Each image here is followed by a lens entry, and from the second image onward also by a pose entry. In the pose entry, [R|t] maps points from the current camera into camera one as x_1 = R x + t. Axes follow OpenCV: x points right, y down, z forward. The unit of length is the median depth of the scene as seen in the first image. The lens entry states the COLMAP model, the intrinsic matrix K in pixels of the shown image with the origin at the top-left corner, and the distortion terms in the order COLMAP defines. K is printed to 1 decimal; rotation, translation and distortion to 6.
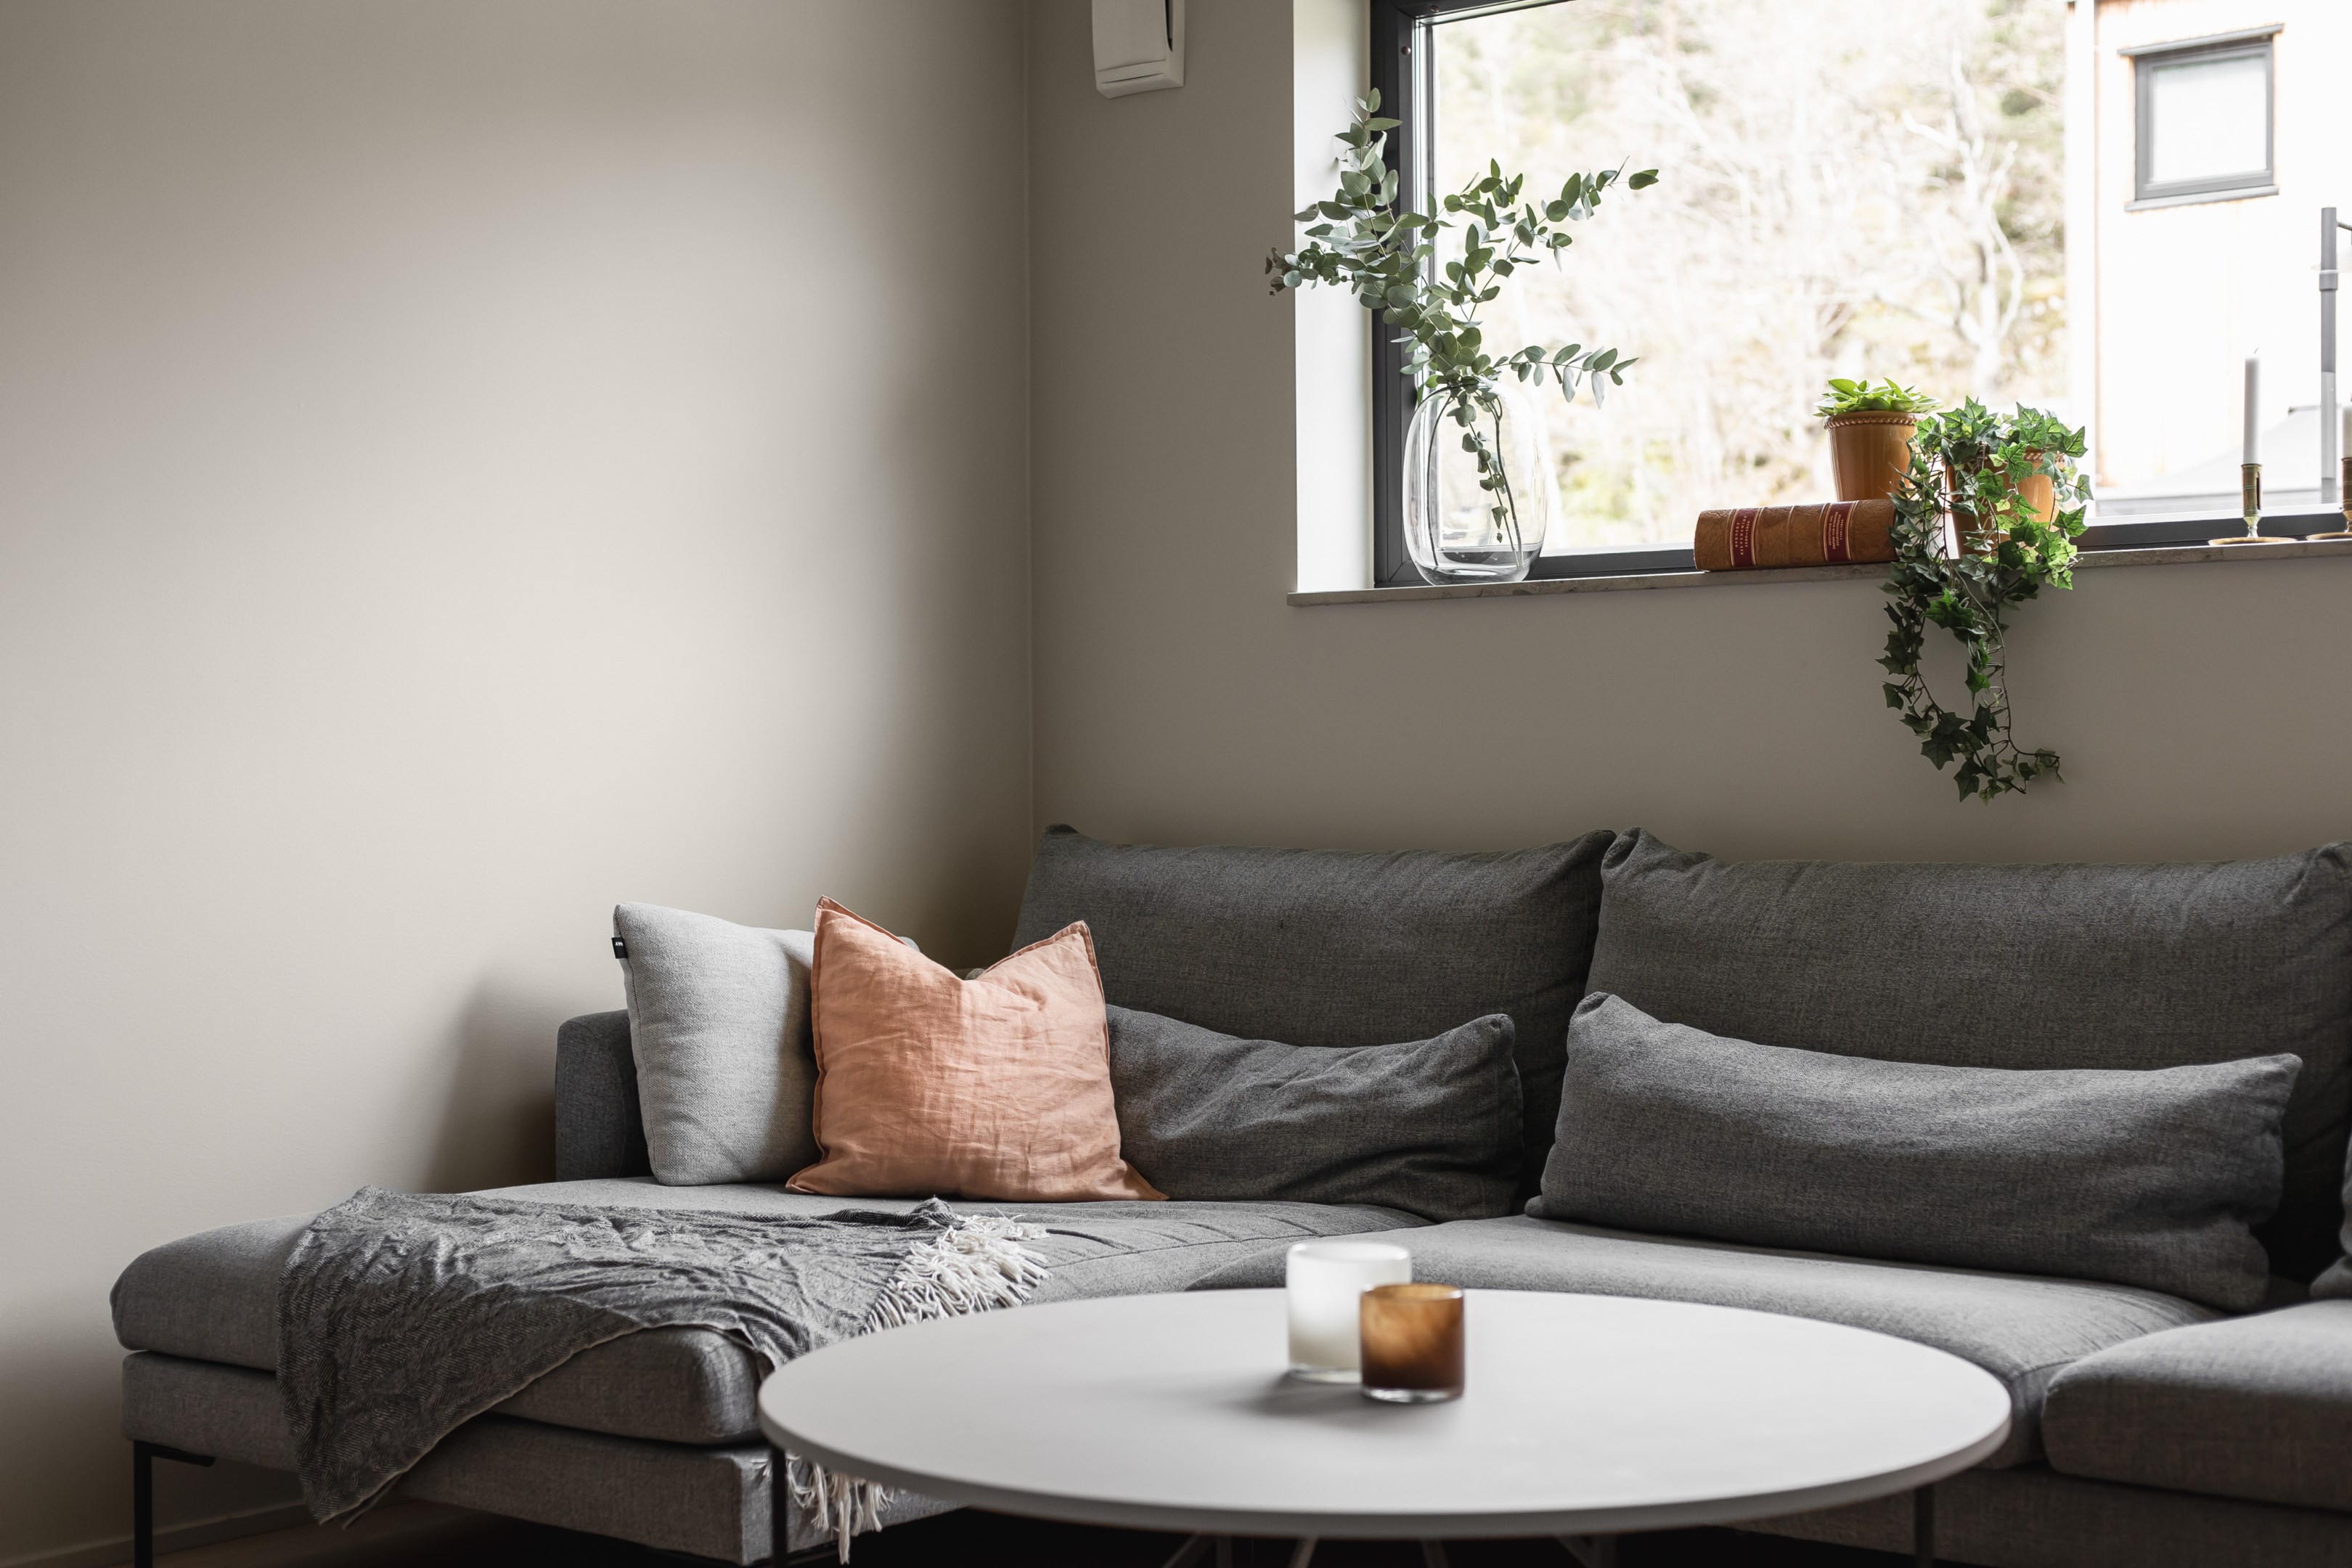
lens RADIAL K [[3503.7, 0, 1170.2], [0, 3503.7, 770.9], [0, 0, 1]] dist [-0.065747, 0.000000]
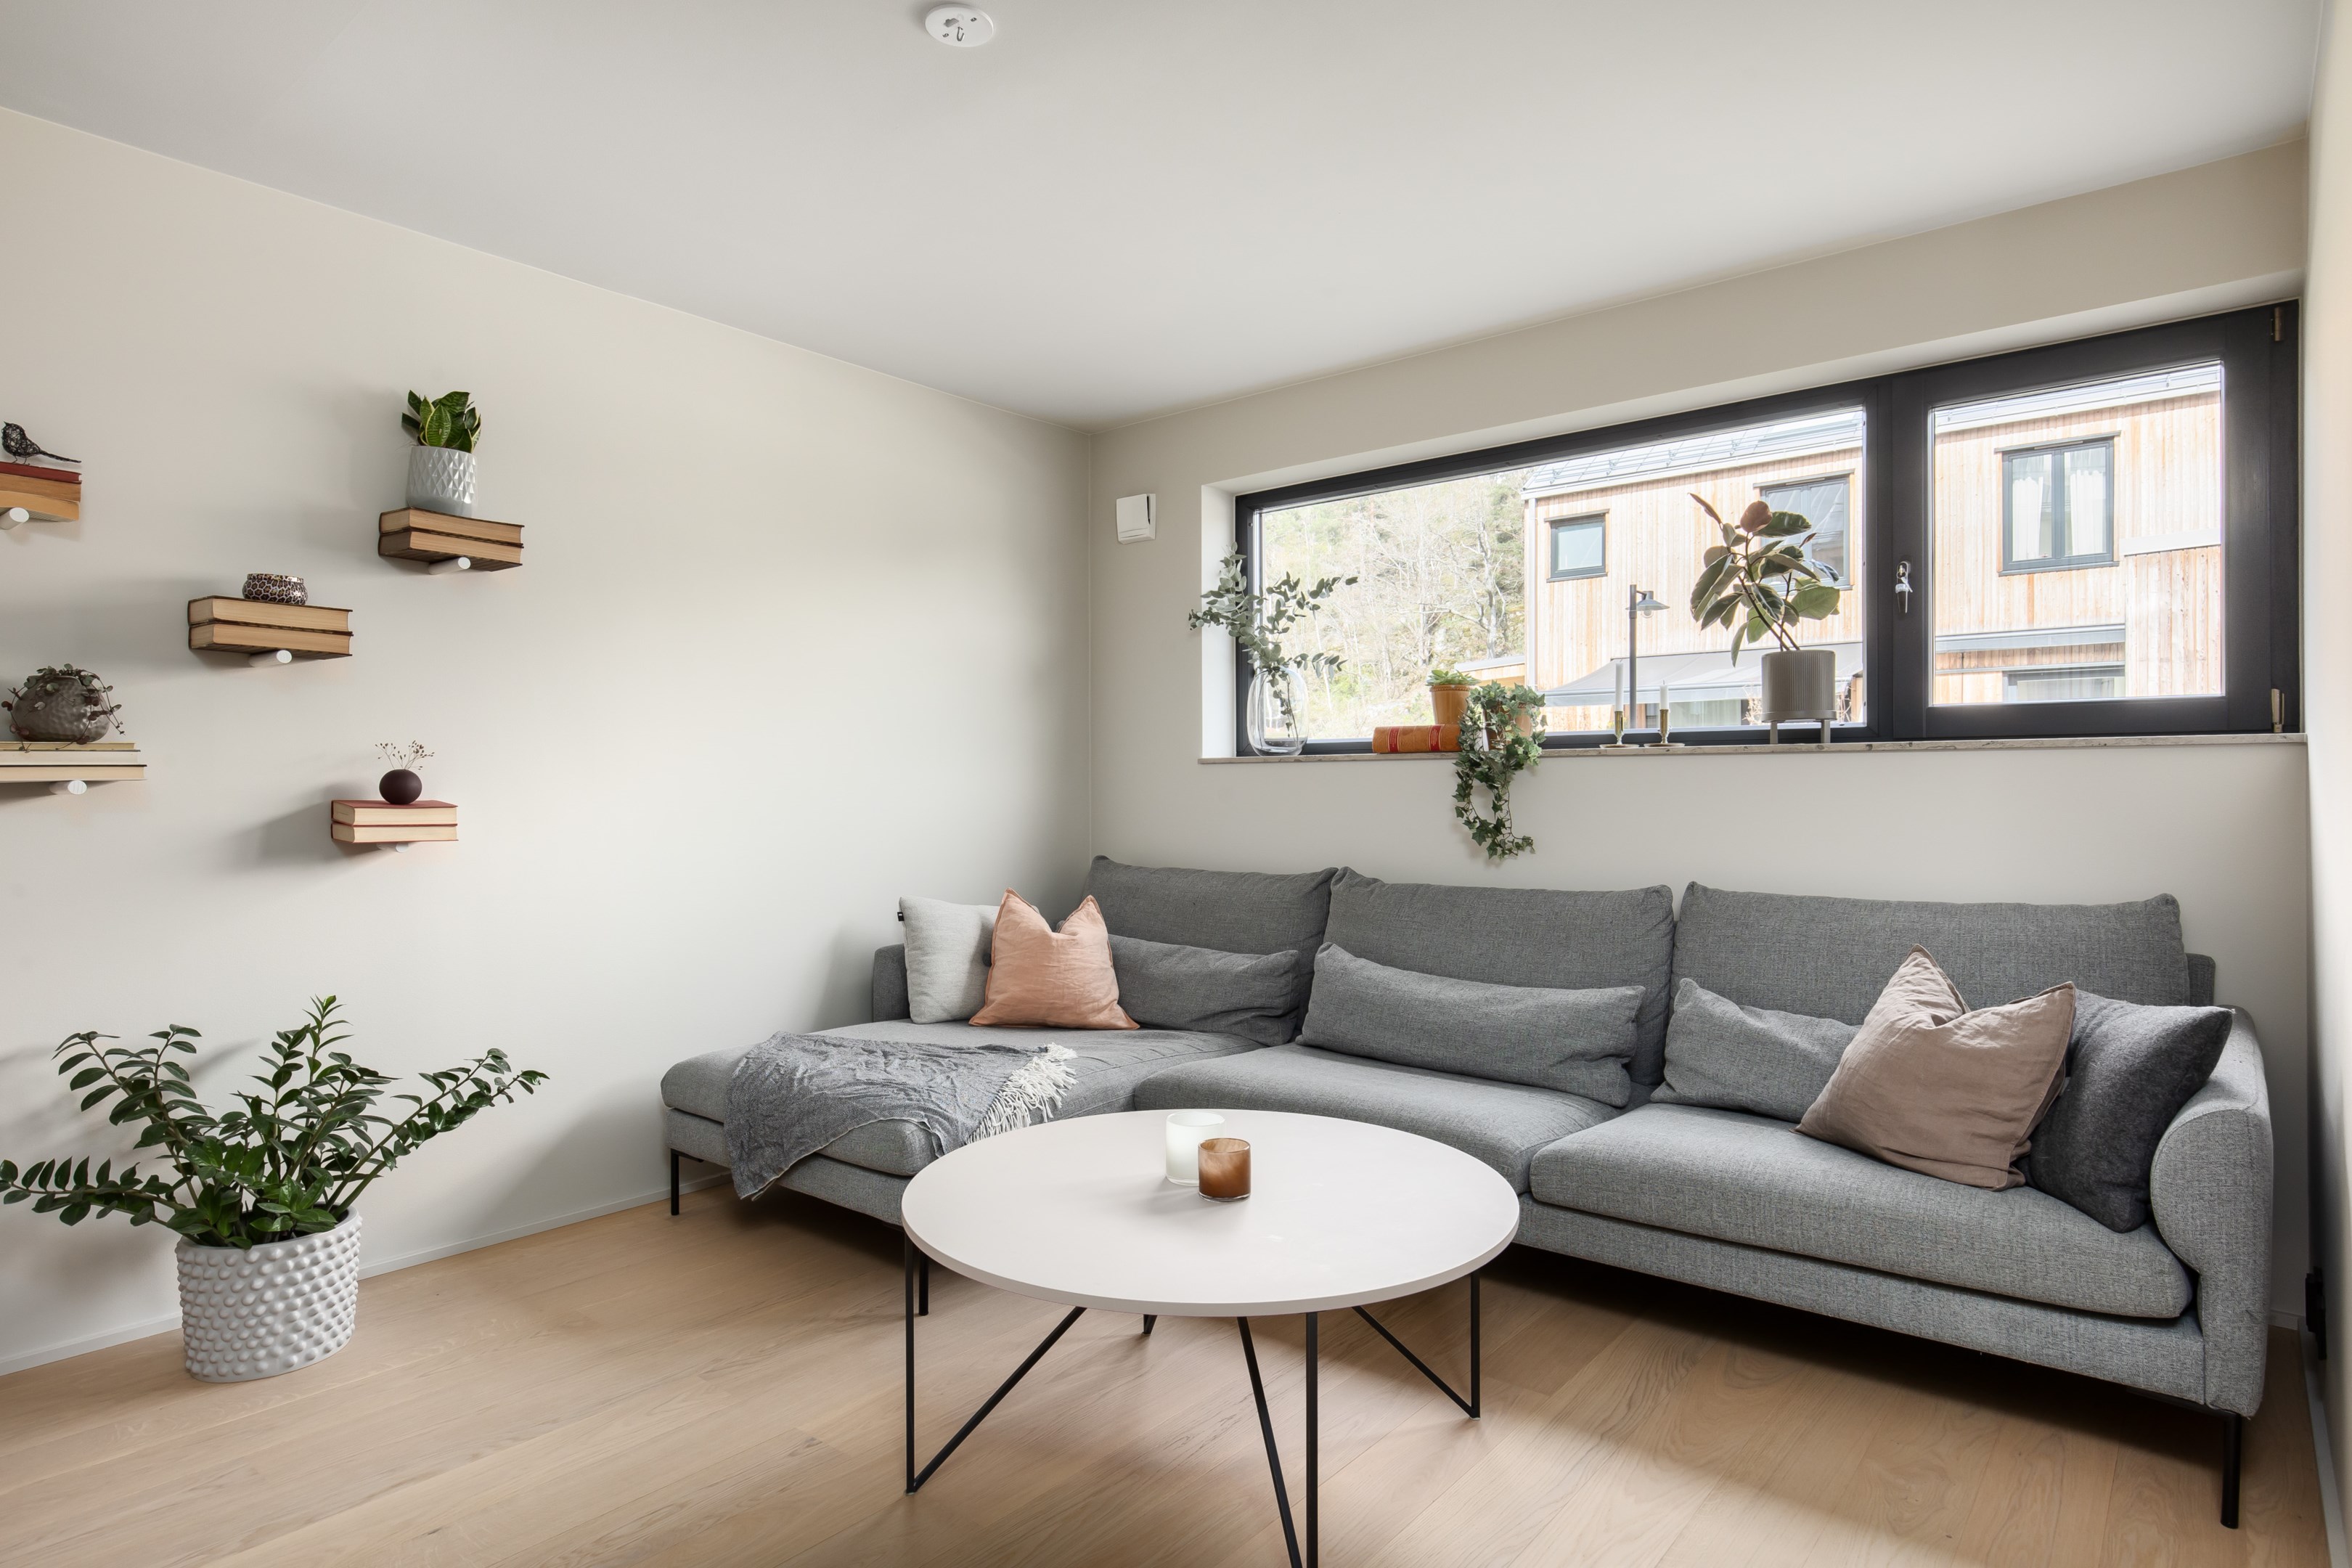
lens RADIAL K [[1323.9, 0, 1199.0], [0, 1323.9, 790.3], [0, 0, 1]] dist [-0.023103, 0.012672]
pose [[0.999912, 0.003577, 0.012787, 0.026712], [-0.003588, 0.999993, 0.000853, -0.035358], [-0.012783, -0.000899, 0.999918, 0.142350]]
